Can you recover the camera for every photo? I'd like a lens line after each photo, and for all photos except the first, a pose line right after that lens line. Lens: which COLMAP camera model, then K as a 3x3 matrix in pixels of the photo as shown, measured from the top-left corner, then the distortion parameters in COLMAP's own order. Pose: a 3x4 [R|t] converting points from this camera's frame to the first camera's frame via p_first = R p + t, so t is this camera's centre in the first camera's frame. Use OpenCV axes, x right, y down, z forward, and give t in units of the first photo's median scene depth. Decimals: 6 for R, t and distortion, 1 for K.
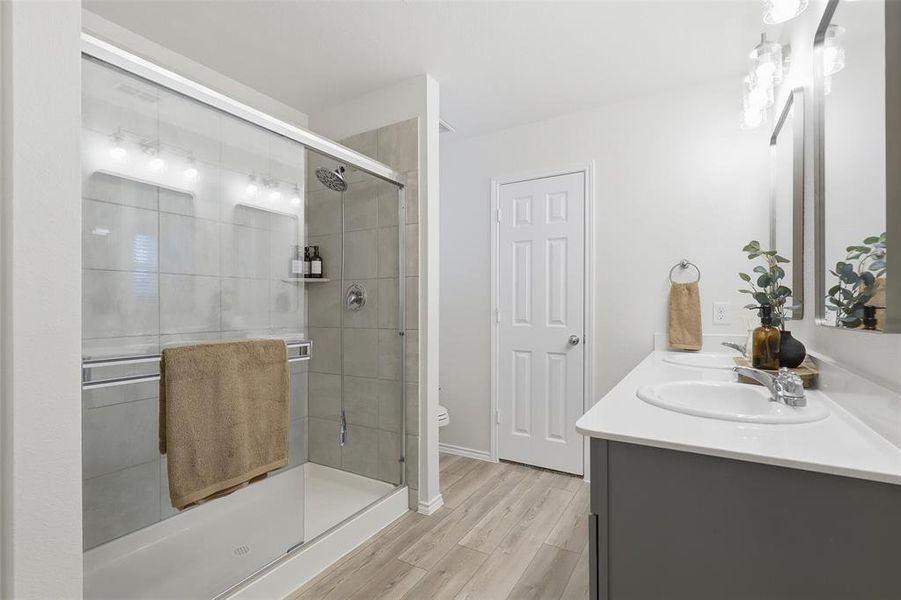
lens RADIAL K [[407.9, 0, 451.4], [0, 407.9, 304.4], [0, 0, 1]] dist [-0.000065, 0.000184]
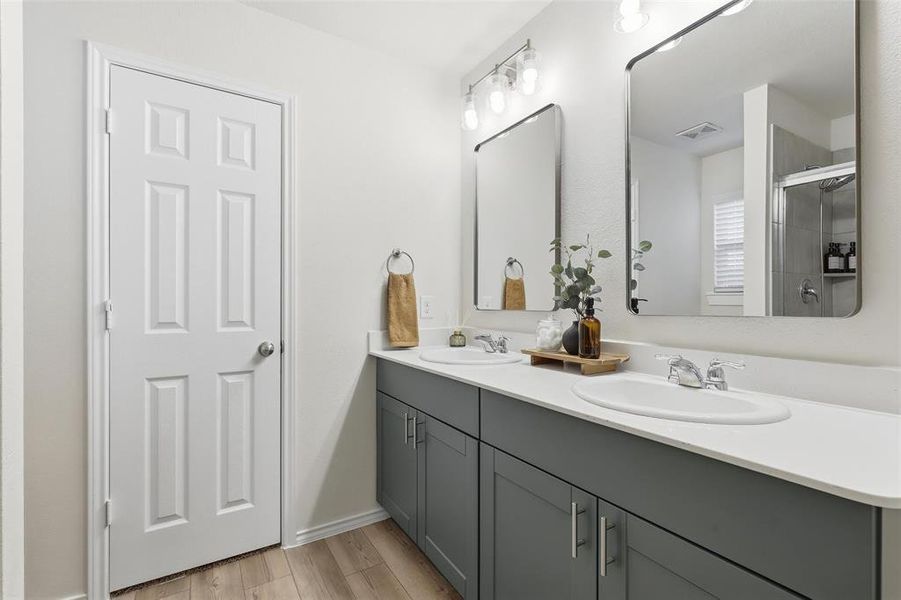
lens RADIAL K [[407.9, 0, 451.4], [0, 407.9, 304.4], [0, 0, 1]] dist [-0.000065, 0.000184]
pose [[0.458377, -0.004187, 0.888748, -0.159892], [-0.003355, 0.999974, 0.006442, 0.007811], [-0.888752, -0.005934, 0.458351, 0.421205]]
